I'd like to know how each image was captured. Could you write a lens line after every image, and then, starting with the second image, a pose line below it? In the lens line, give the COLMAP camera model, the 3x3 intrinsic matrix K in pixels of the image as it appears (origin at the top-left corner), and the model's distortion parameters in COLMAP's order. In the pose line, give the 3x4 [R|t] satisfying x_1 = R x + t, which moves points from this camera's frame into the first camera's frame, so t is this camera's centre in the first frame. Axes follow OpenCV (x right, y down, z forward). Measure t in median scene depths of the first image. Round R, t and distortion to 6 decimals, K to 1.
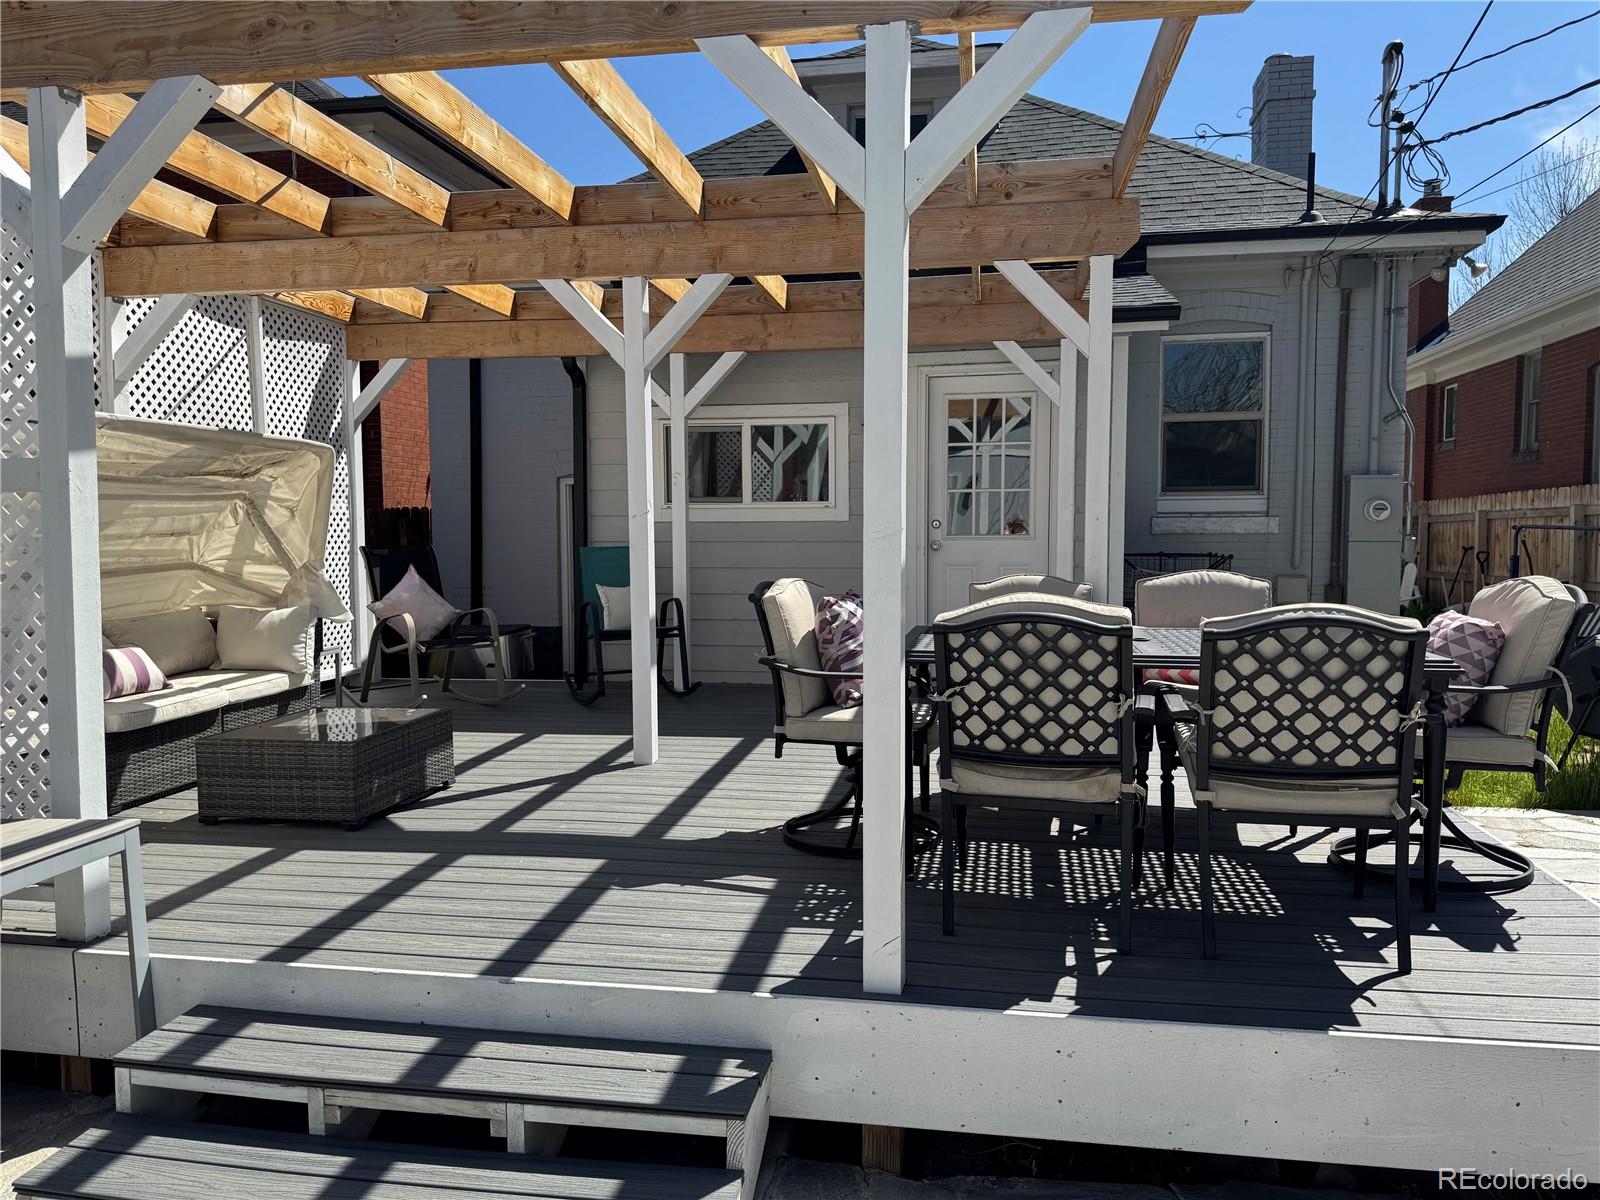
lens RADIAL K [[1134.3, 0, 812.2], [0, 1134.3, 600.6], [0, 0, 1]] dist [0.006381, -0.001128]
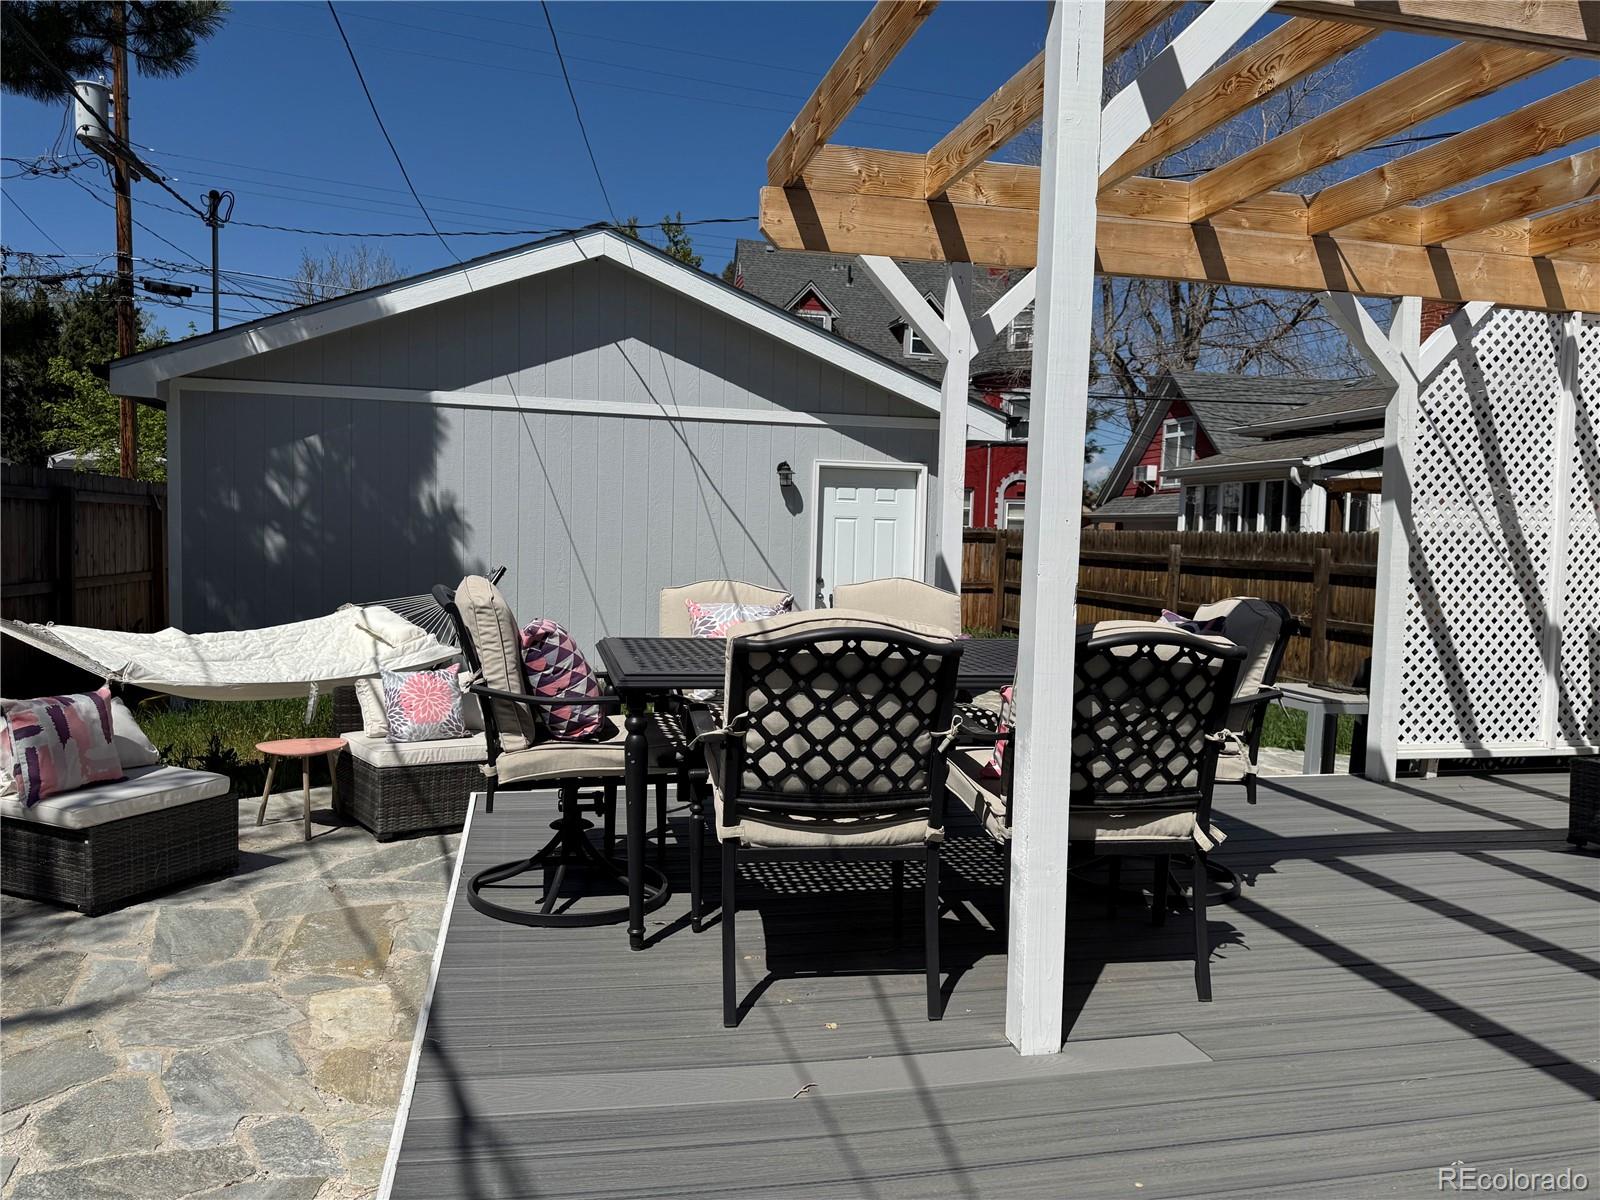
lens RADIAL K [[1127.3, 0, 798.0], [0, 1127.3, 607.9], [0, 0, 1]] dist [0.053427, -0.077305]
pose [[-0.921778, 0.005477, -0.387679, 0.737239], [-0.045858, 0.991342, 0.123041, -0.119631], [0.384996, 0.131195, -0.913546, 1.915083]]
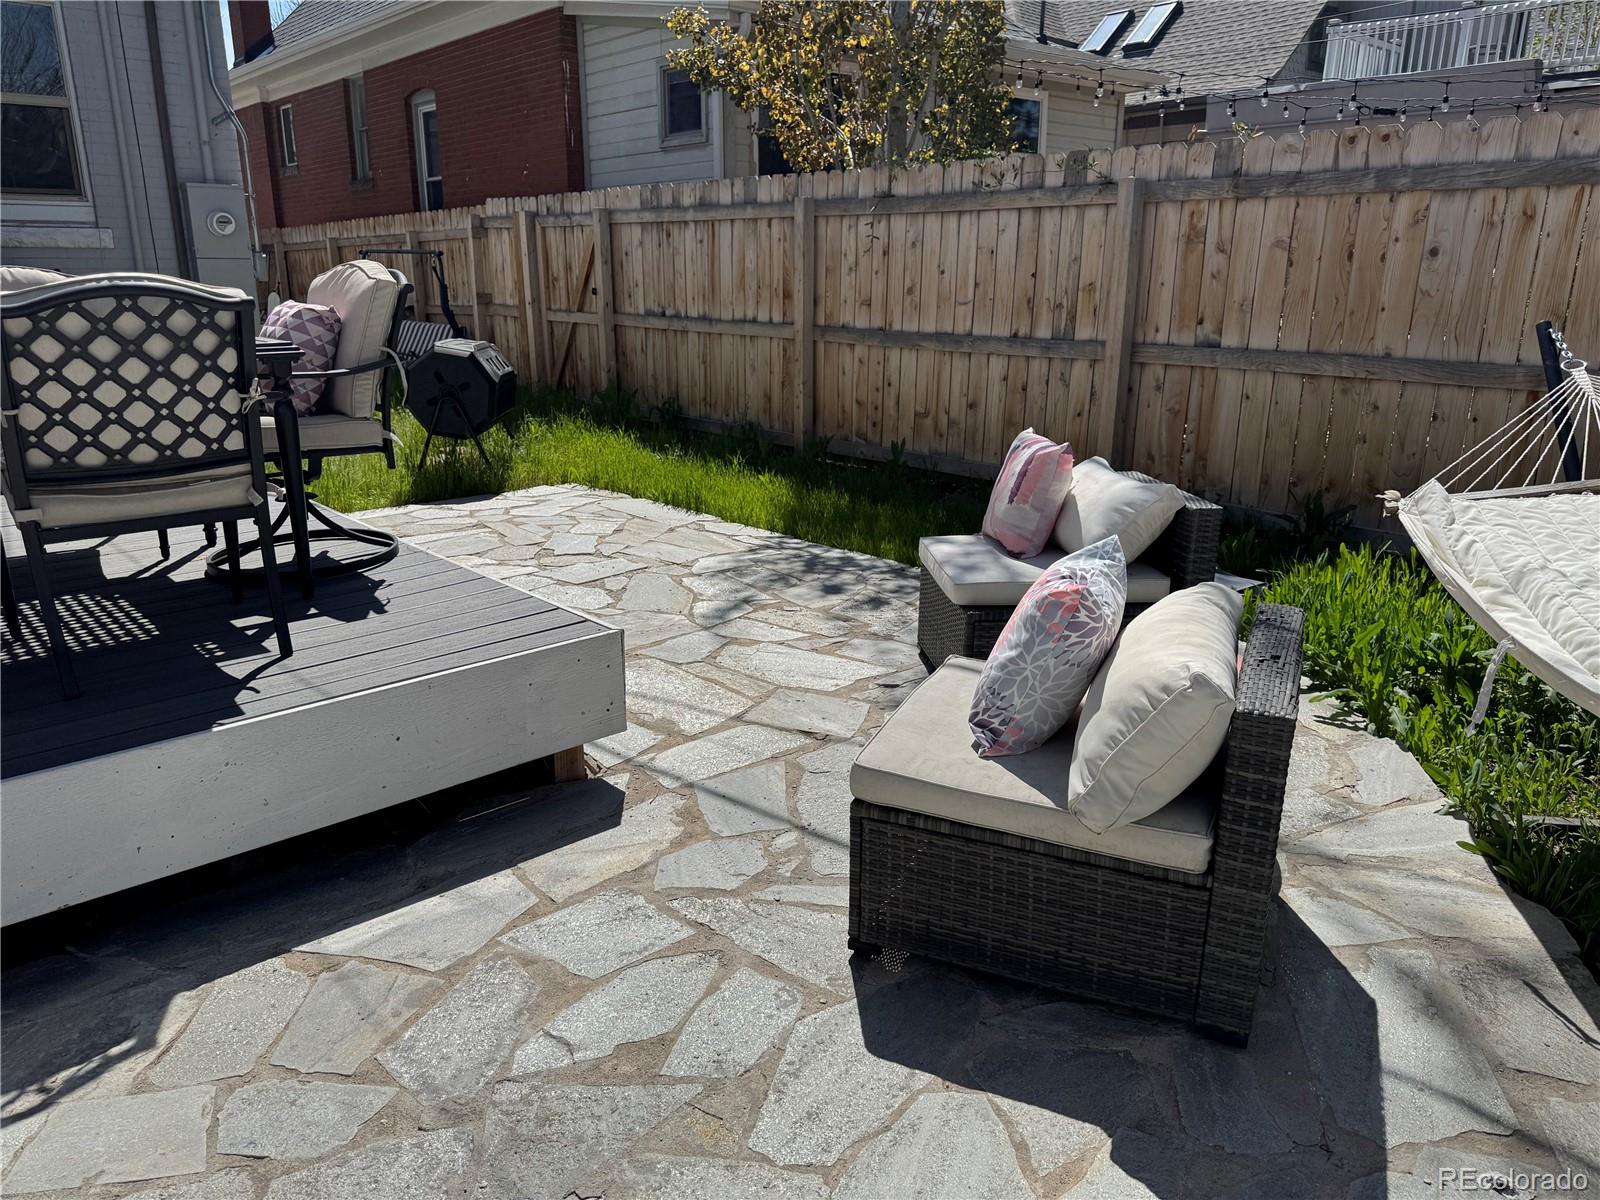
lens RADIAL K [[1127.3, 0, 798.0], [0, 1127.3, 607.9], [0, 0, 1]] dist [0.053427, -0.077305]
pose [[0.623646, -0.217513, 0.750836, 0.046130], [0.044554, 0.968837, 0.243660, 0.048636], [-0.780436, -0.118505, 0.613902, 0.029762]]
